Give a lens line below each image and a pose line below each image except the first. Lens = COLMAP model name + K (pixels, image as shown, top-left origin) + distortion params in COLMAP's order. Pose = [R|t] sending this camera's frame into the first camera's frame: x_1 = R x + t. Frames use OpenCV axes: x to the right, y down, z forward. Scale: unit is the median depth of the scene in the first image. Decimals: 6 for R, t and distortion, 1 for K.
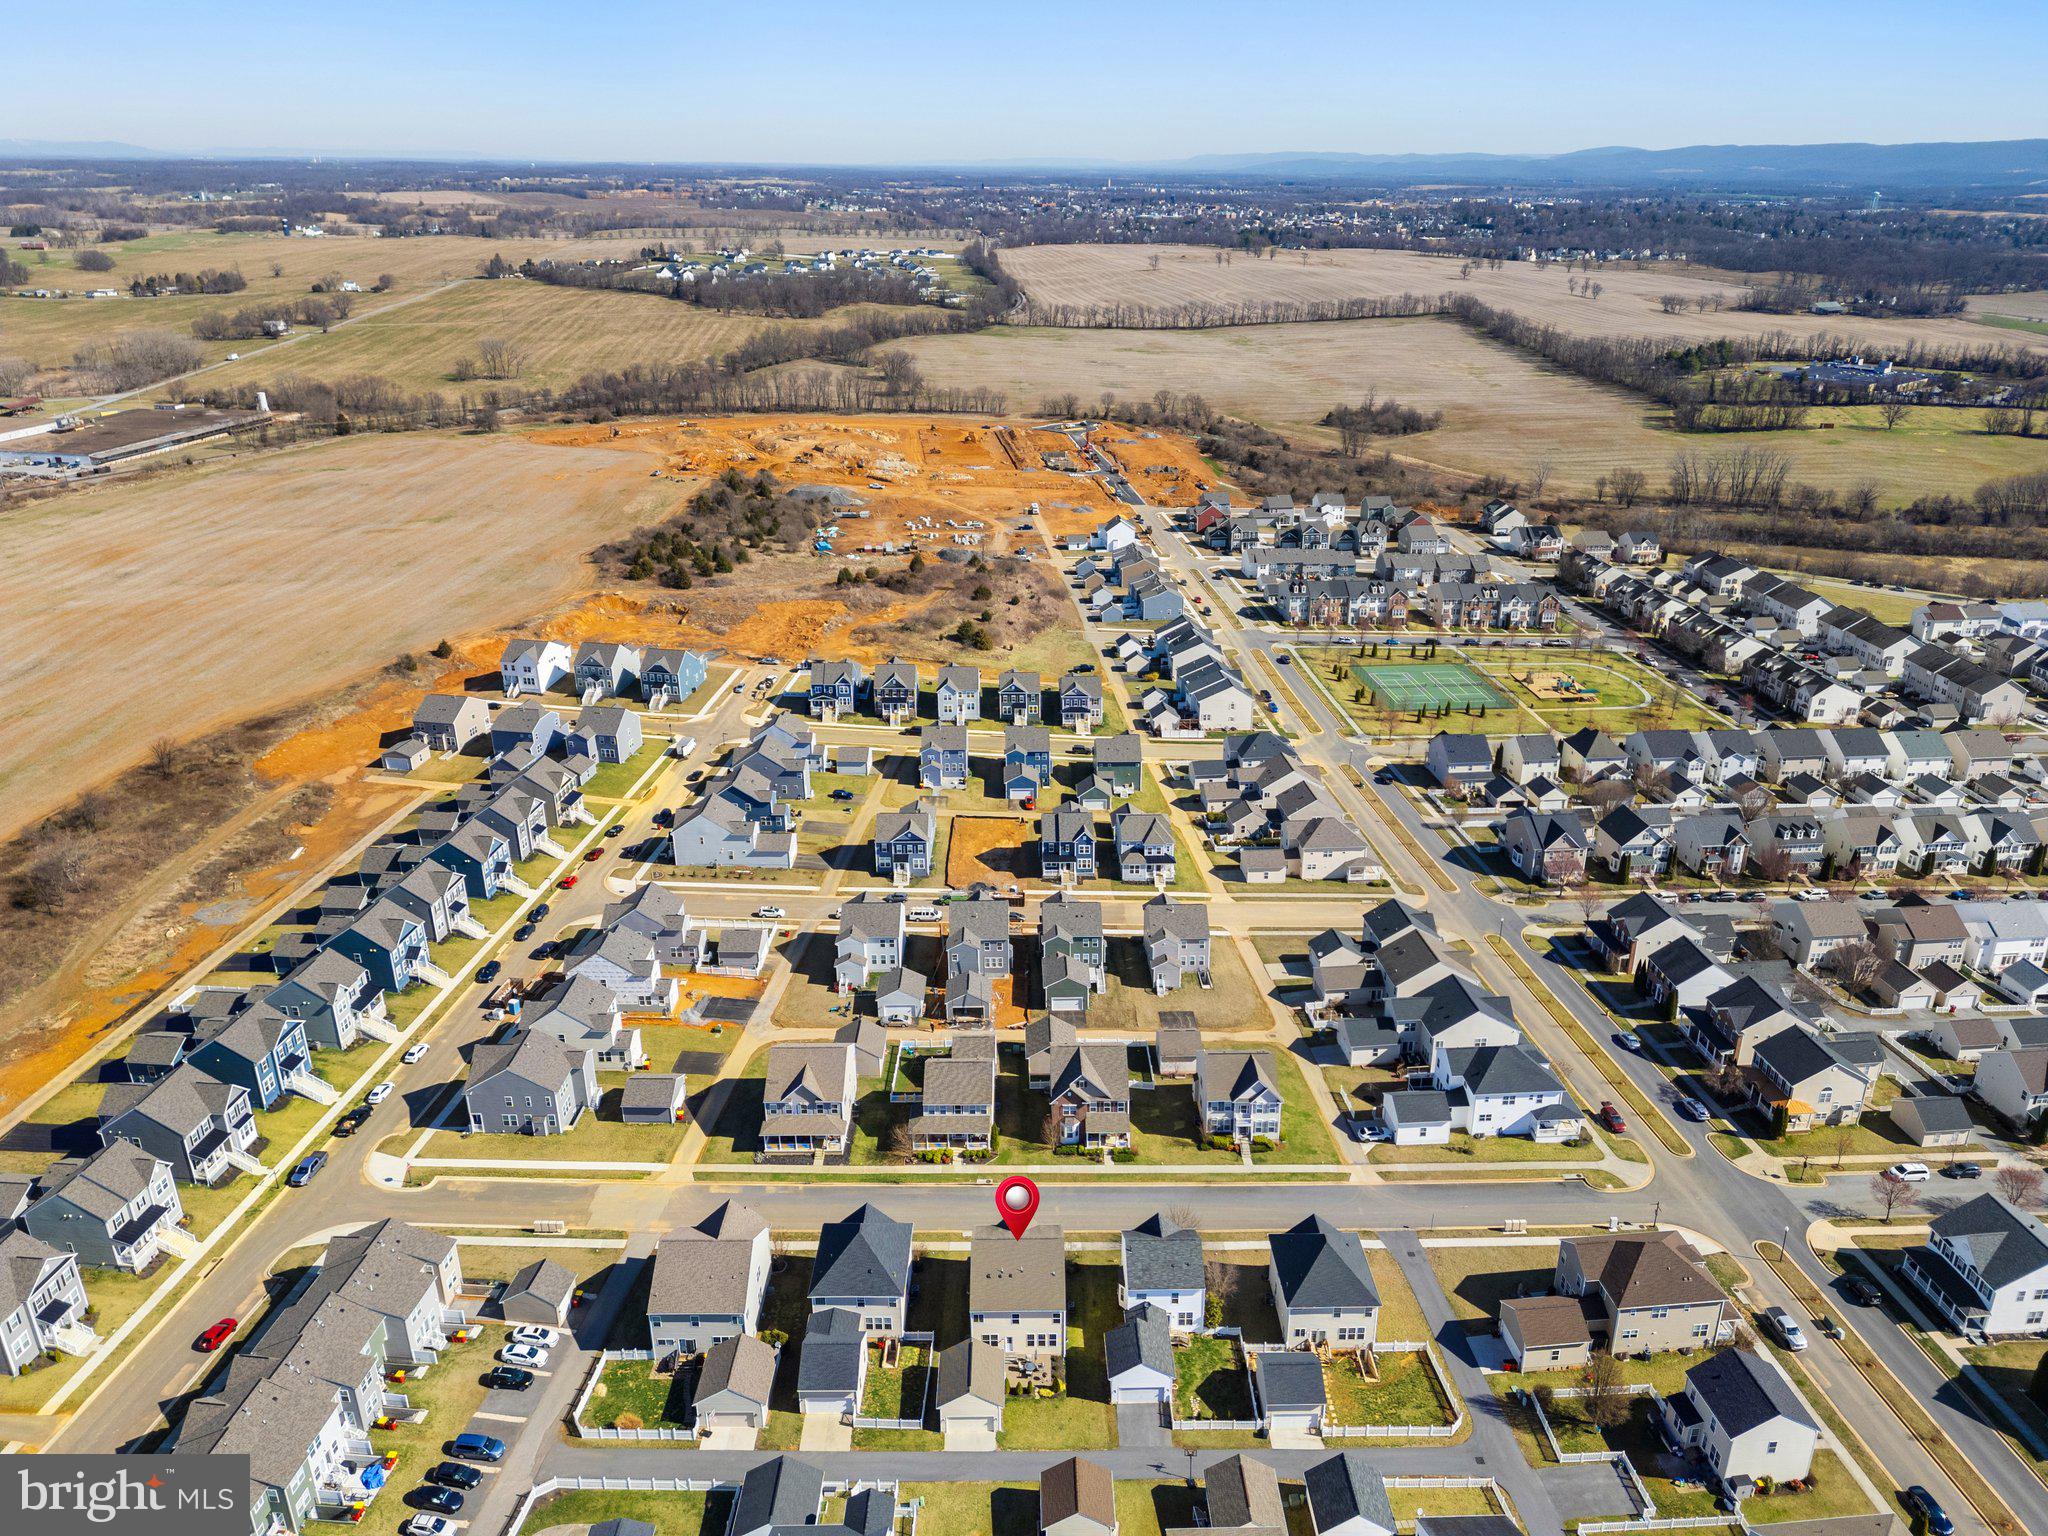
lens RADIAL K [[1423.1, 0, 1026.7], [0, 1423.1, 783.0], [0, 0, 1]] dist [0.079680, -0.077902]
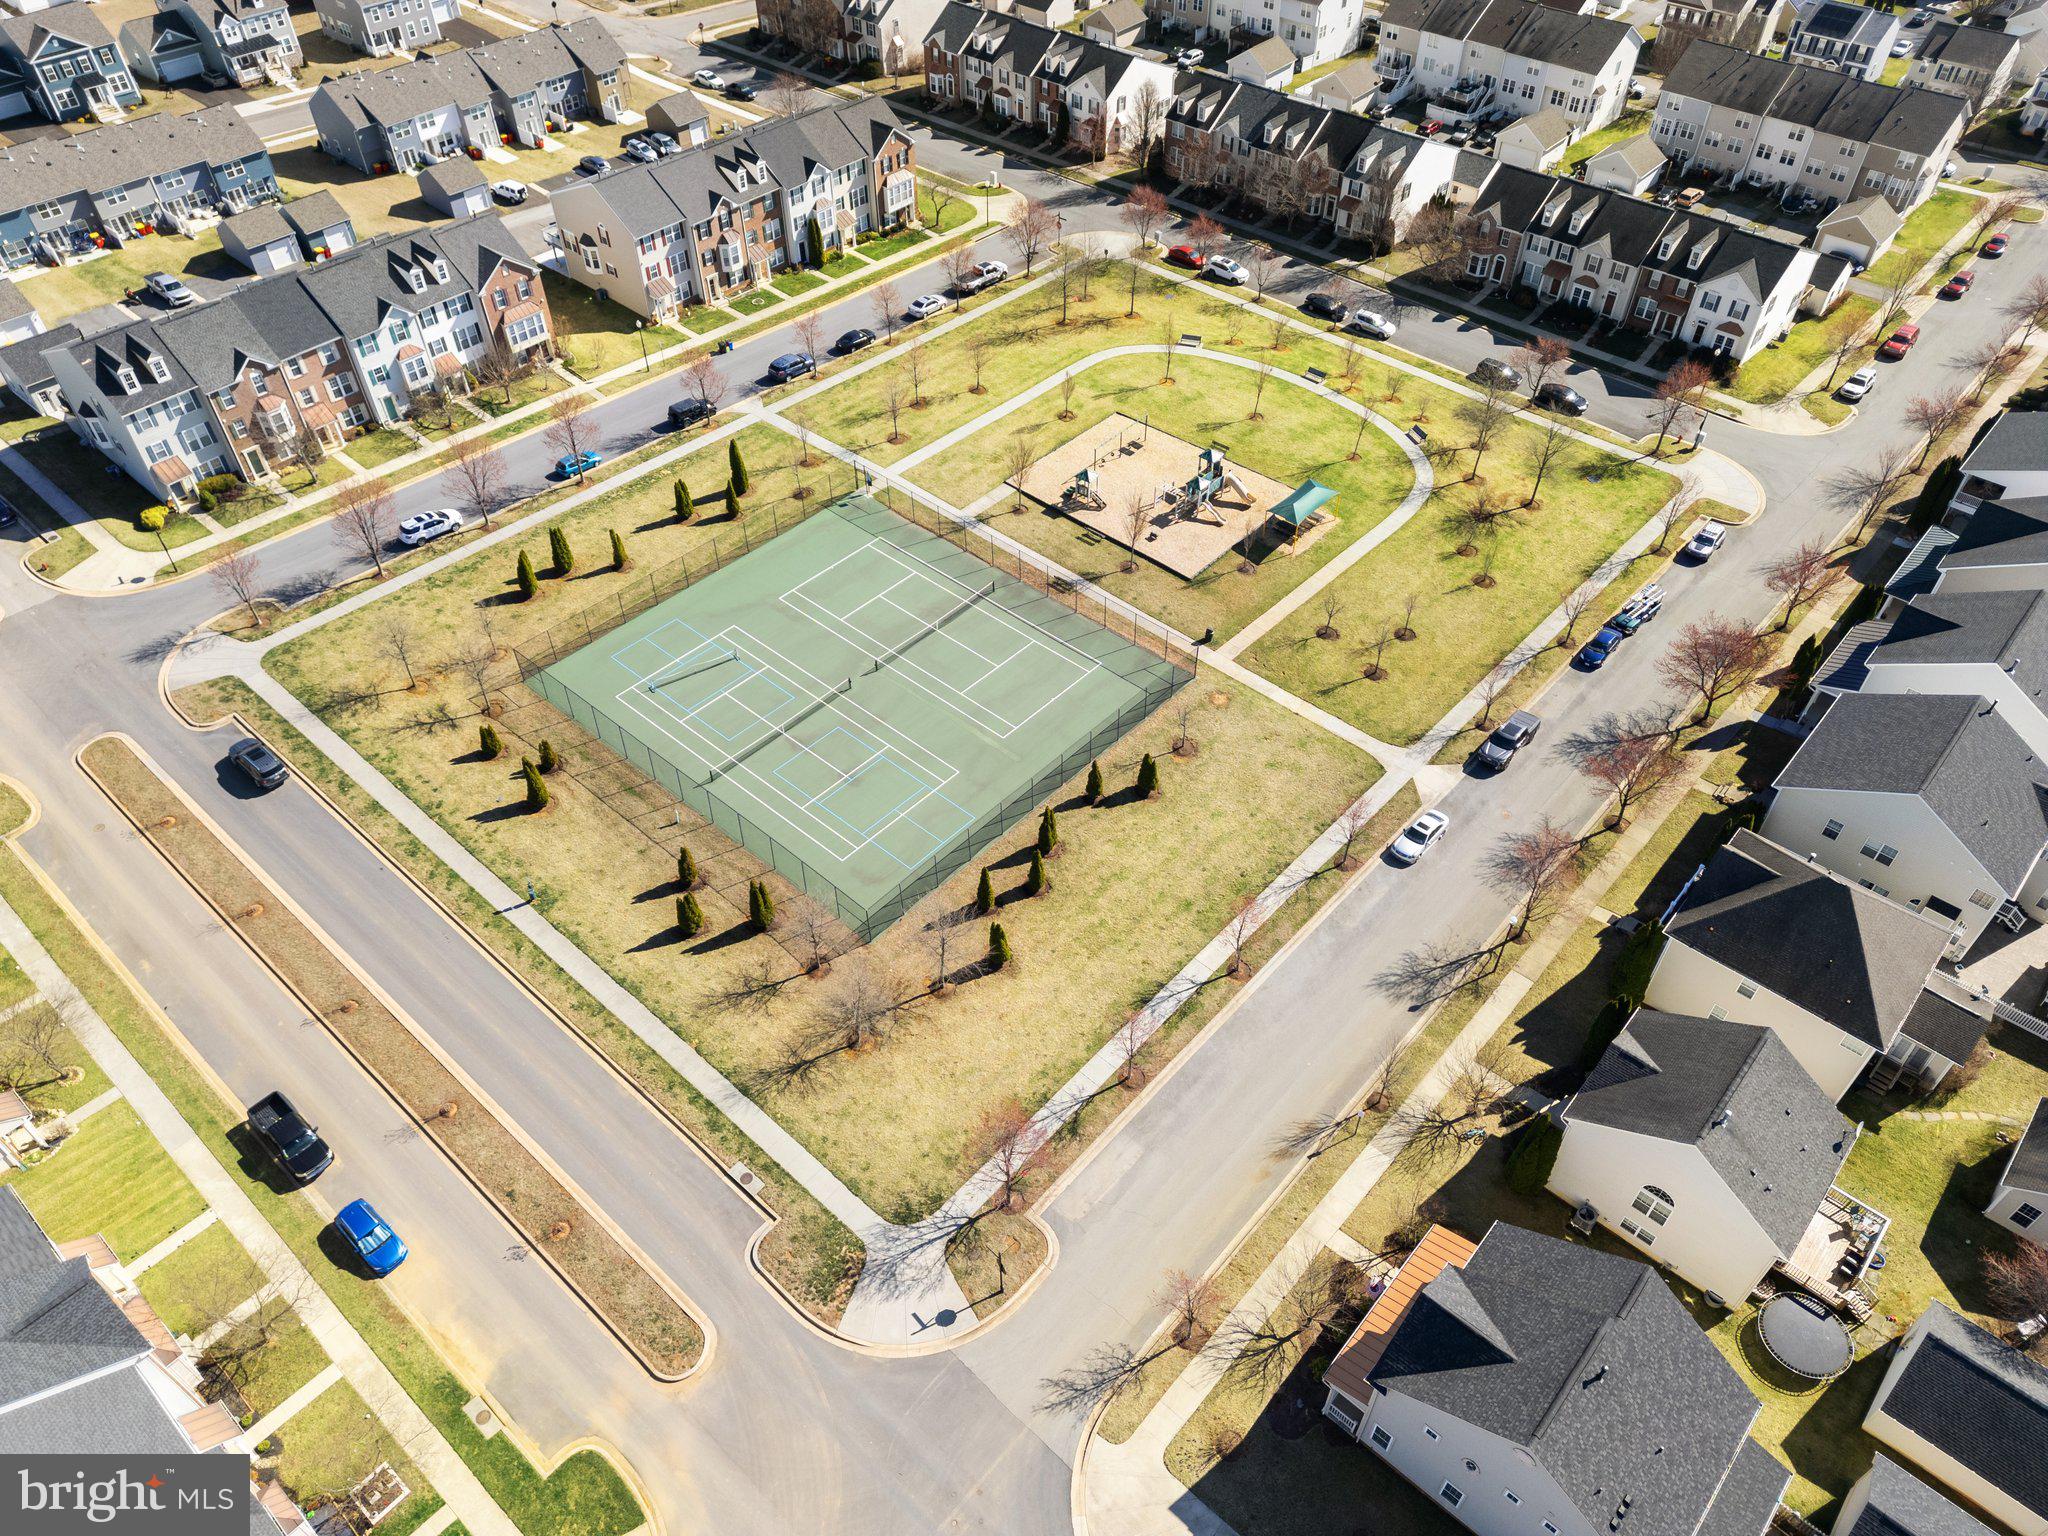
lens RADIAL K [[1423.1, 0, 1026.7], [0, 1423.1, 783.0], [0, 0, 1]] dist [0.079680, -0.077902]
pose [[0.737196, -0.490009, 0.465224, 0.148873], [0.273581, 0.846031, 0.457586, -0.147148], [-0.617815, -0.210054, 0.757748, 0.680991]]
